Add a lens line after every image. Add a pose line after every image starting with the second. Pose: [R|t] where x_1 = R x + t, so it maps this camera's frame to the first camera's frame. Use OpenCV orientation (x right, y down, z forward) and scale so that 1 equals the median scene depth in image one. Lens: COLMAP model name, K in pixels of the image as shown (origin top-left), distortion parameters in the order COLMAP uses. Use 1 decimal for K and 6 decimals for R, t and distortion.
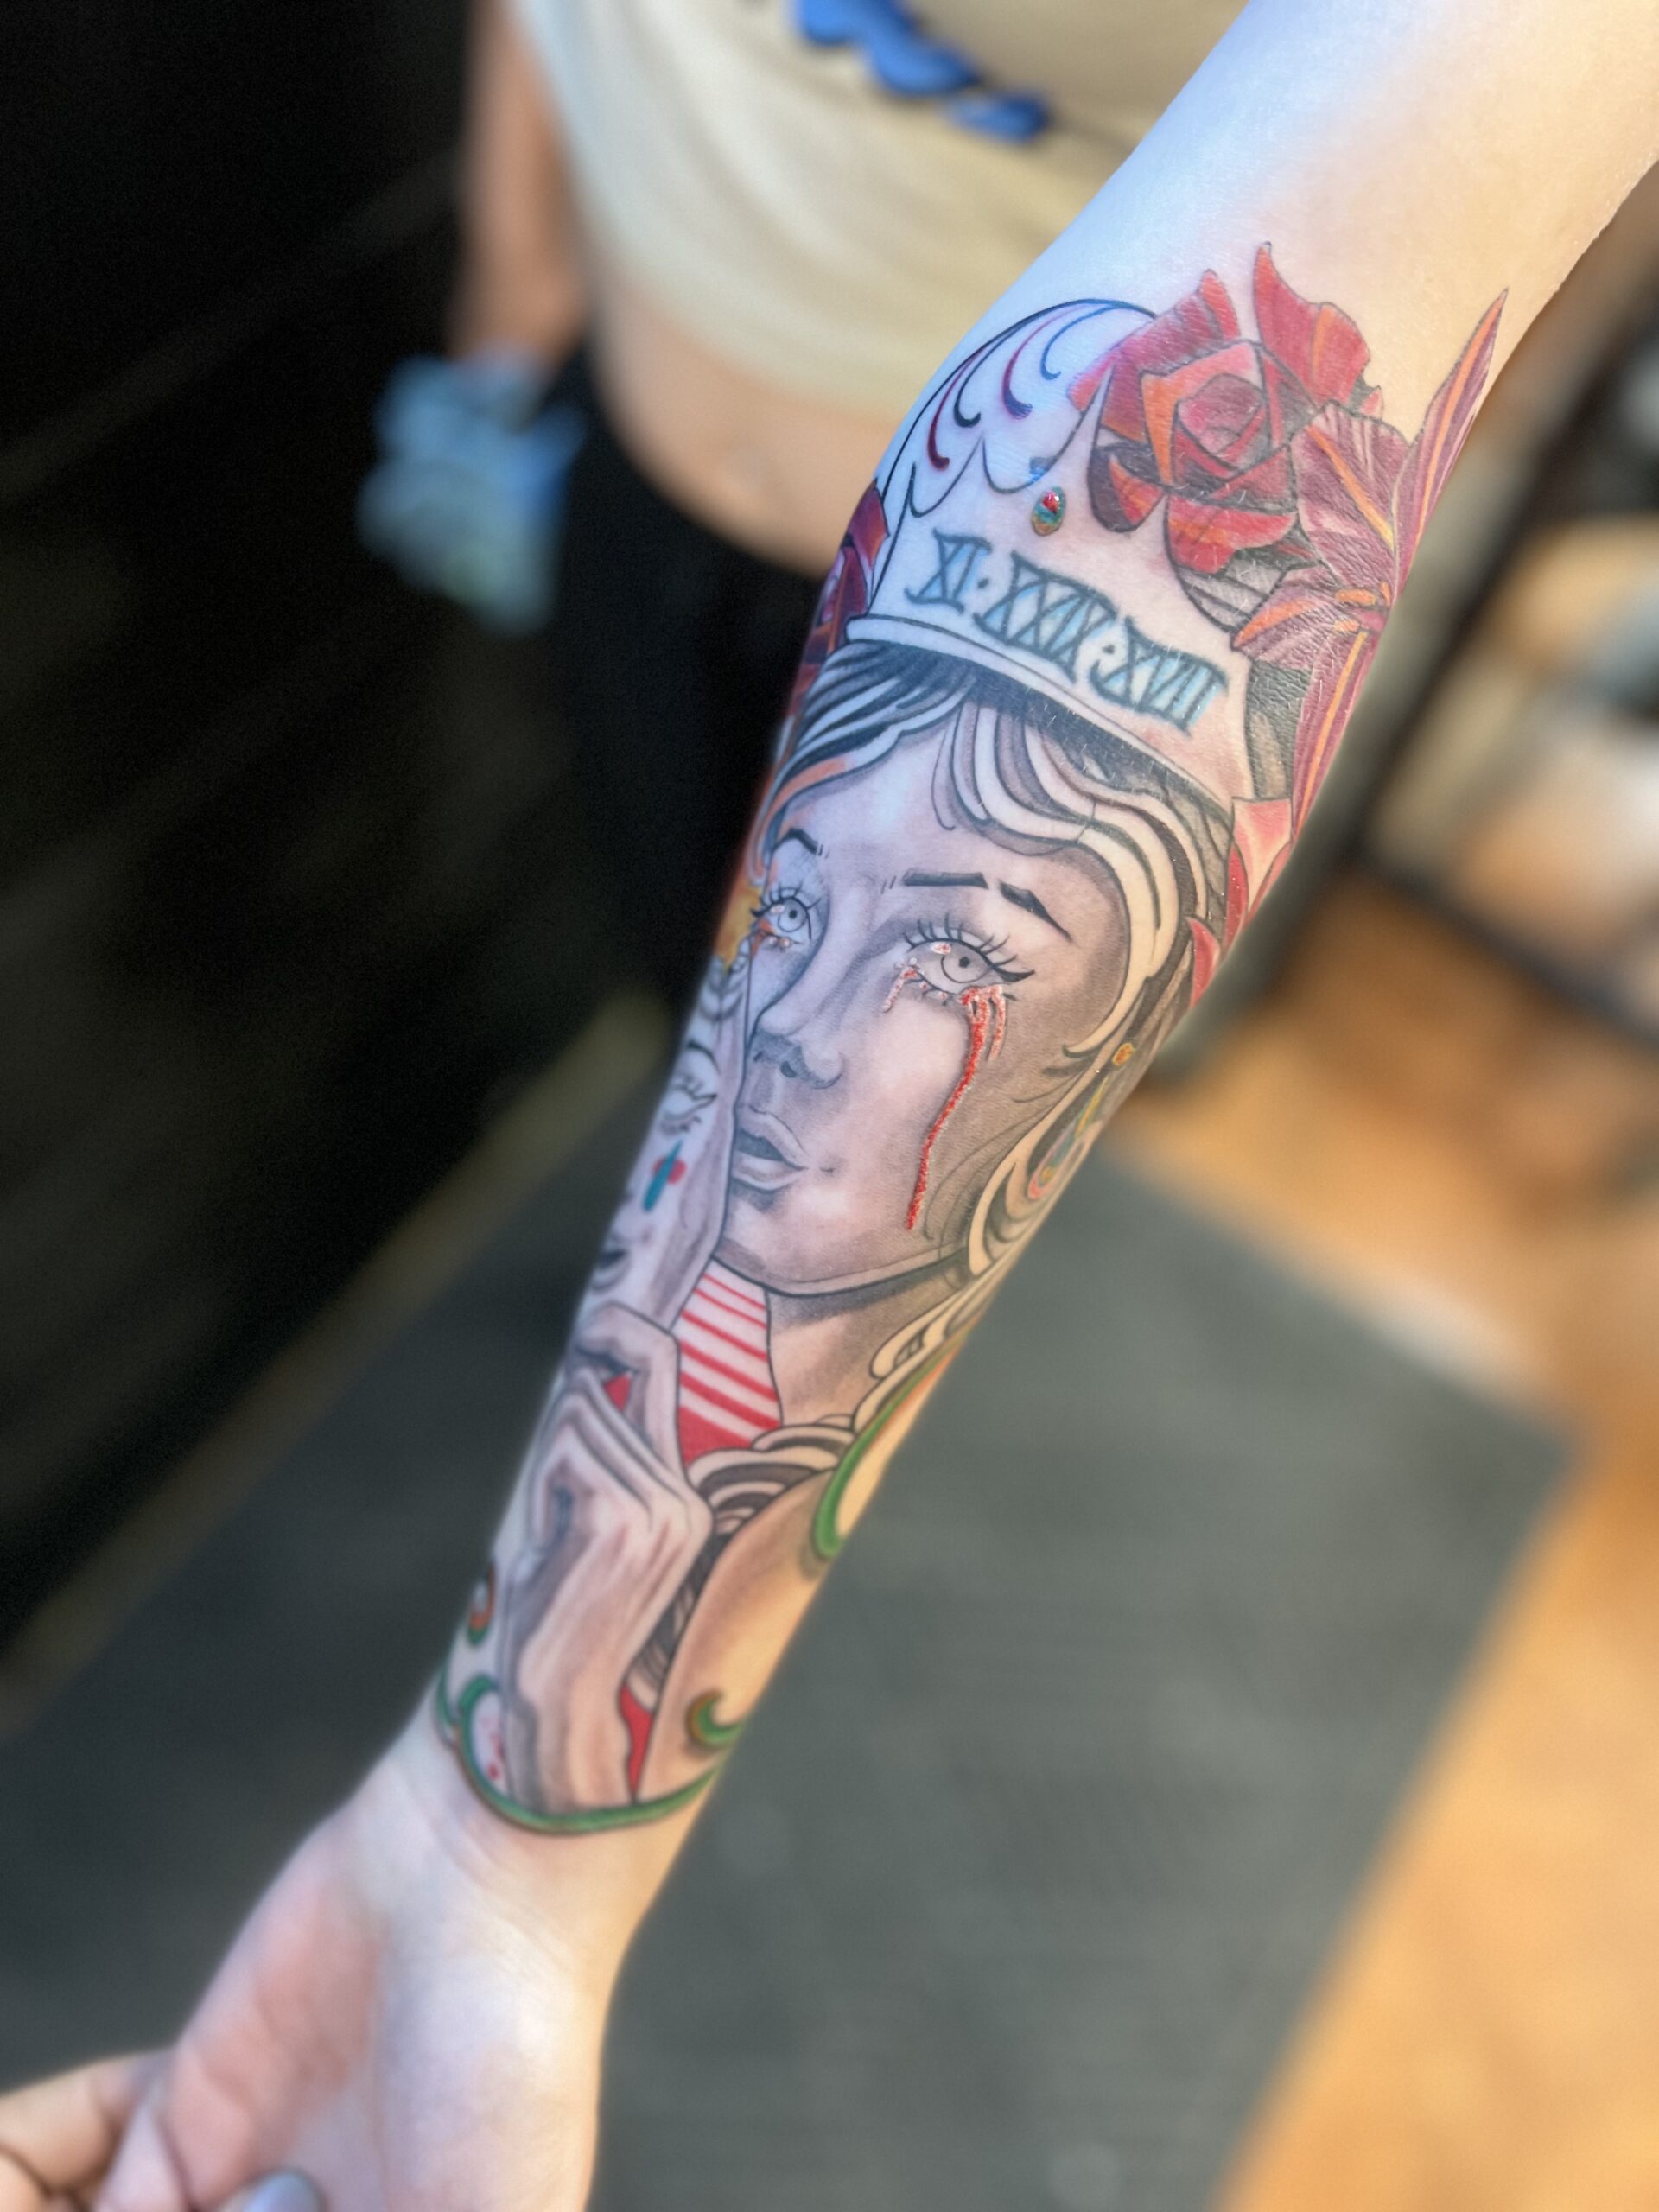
lens RADIAL K [[1689.2, 0, 829.5], [0, 1689.2, 1106.0], [0, 0, 1]] dist [-0.111790, -0.001089]
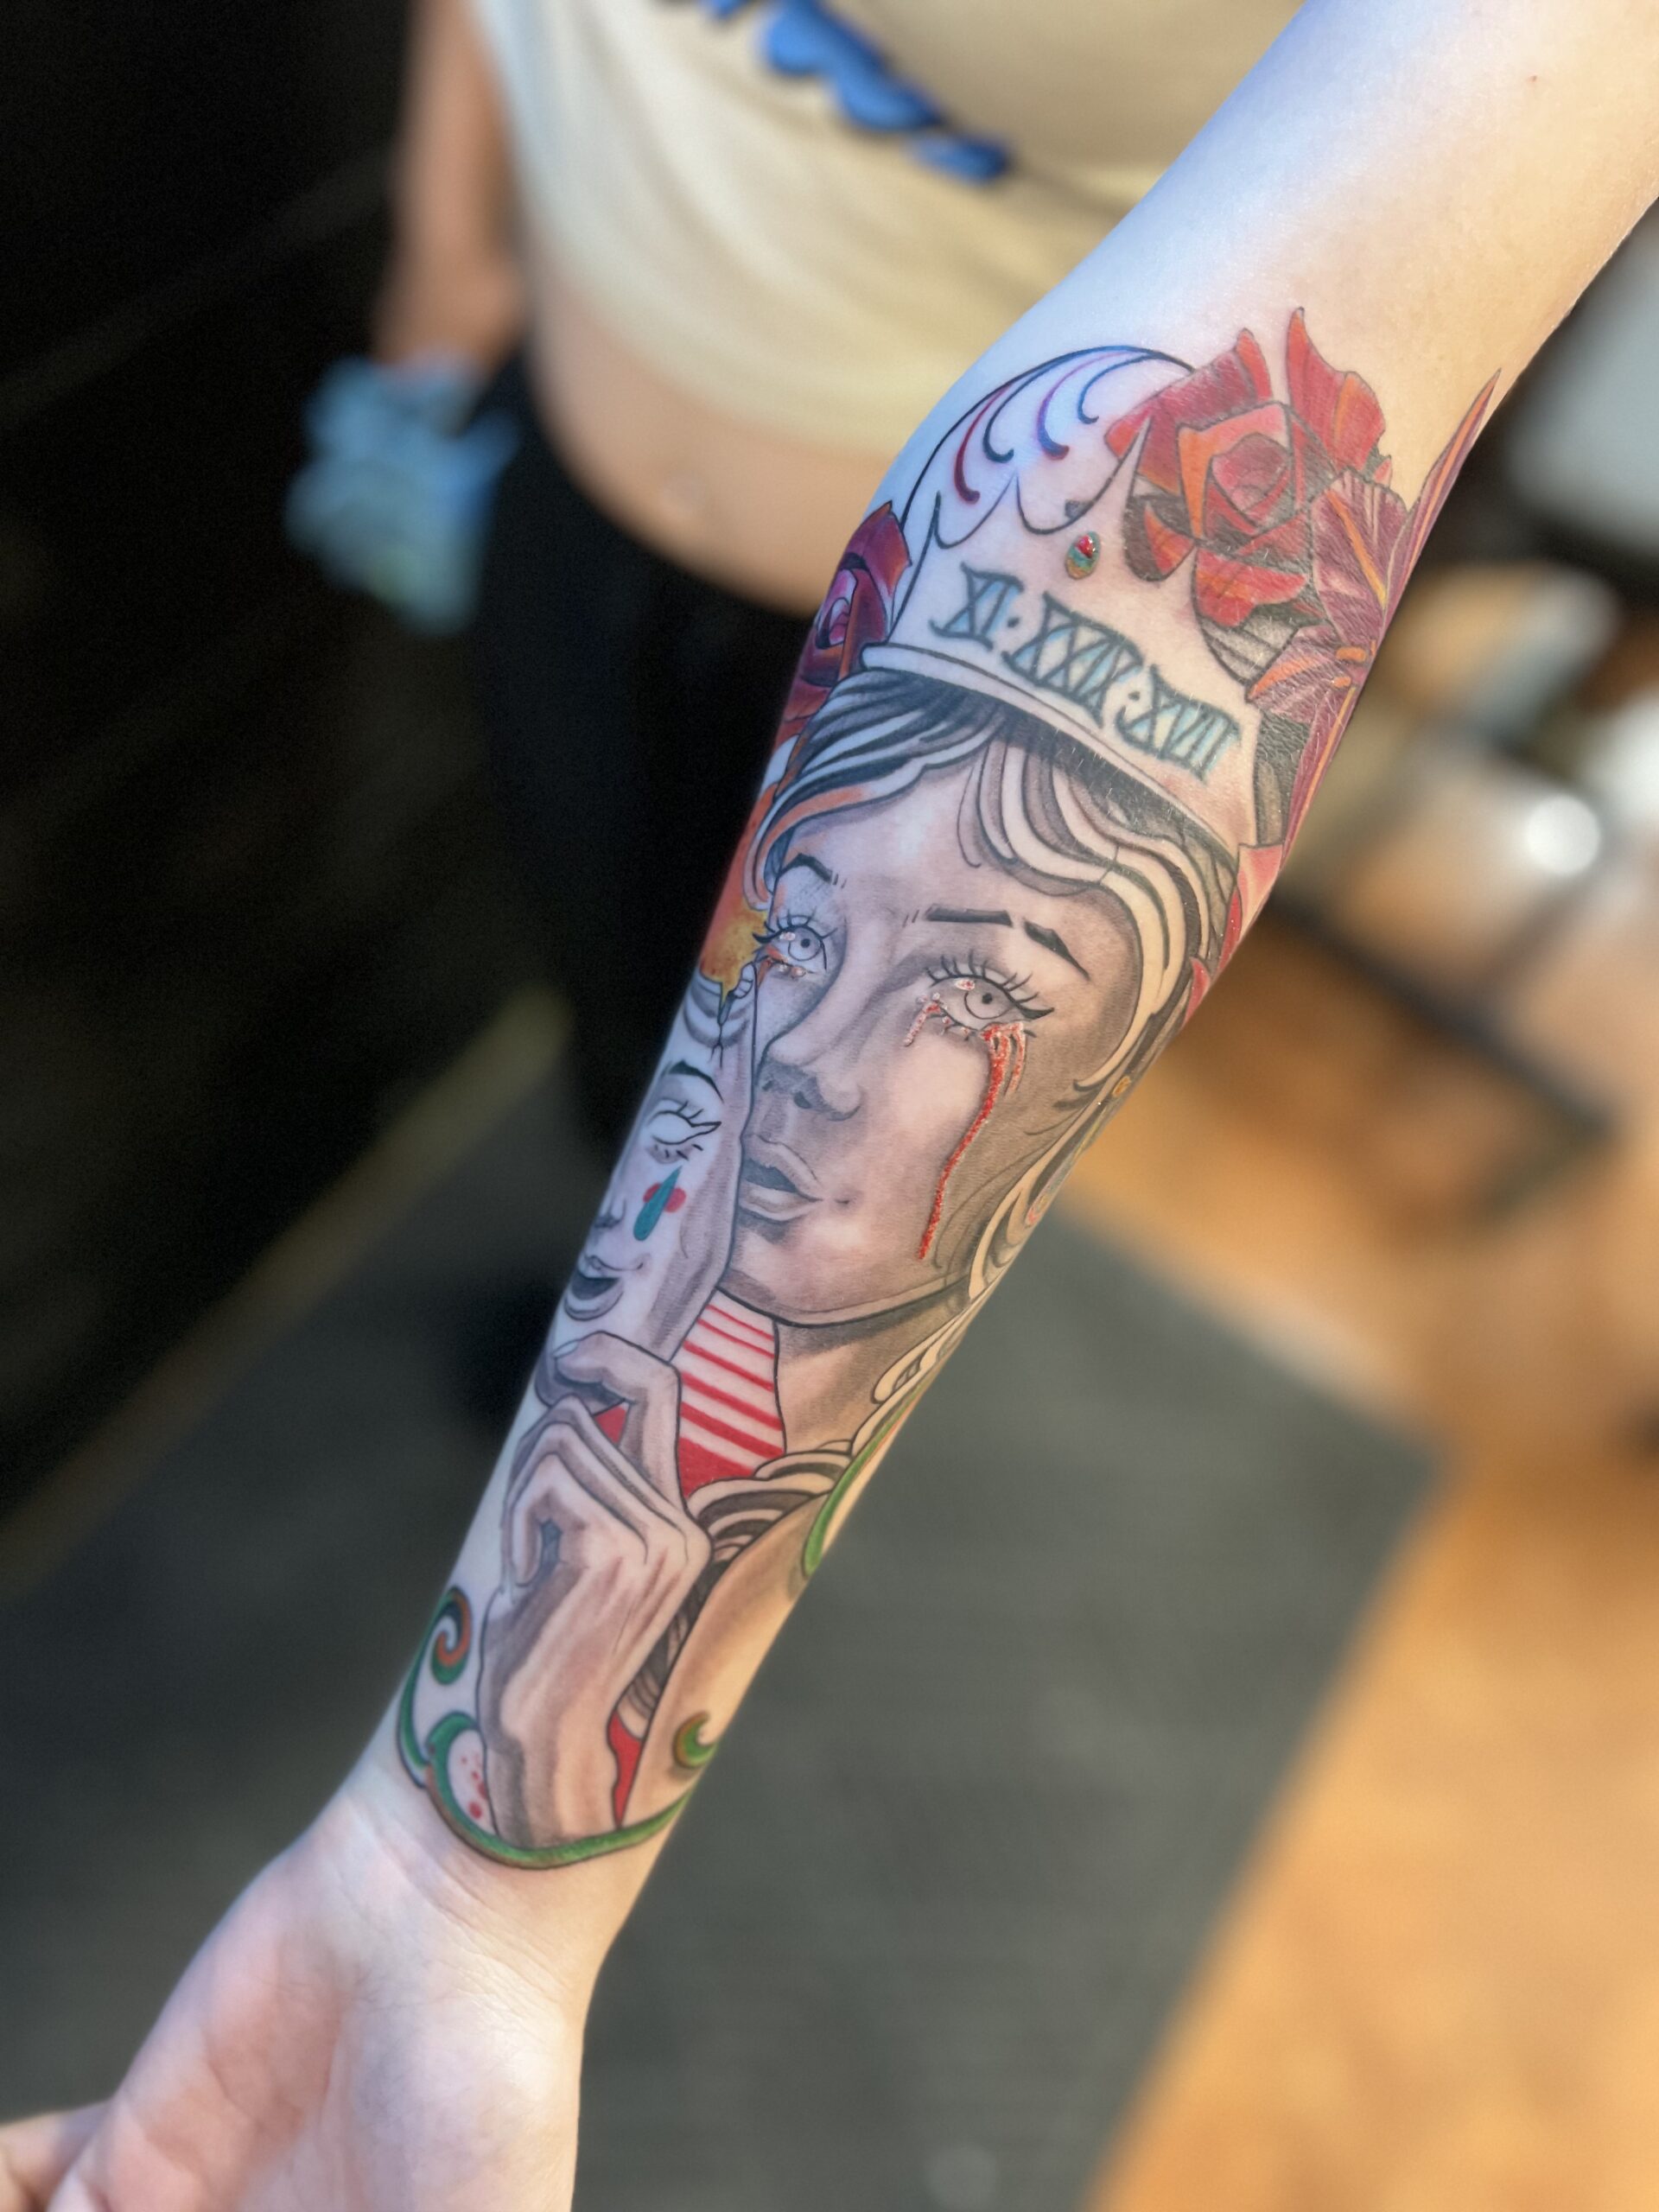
lens RADIAL K [[1689.2, 0, 829.5], [0, 1689.2, 1106.0], [0, 0, 1]] dist [-0.111790, -0.001089]
pose [[0.980684, 0.001844, 0.195591, -0.205683], [-0.009664, 0.999191, 0.039032, -0.058093], [-0.195361, -0.040168, 0.979908, 0.023098]]
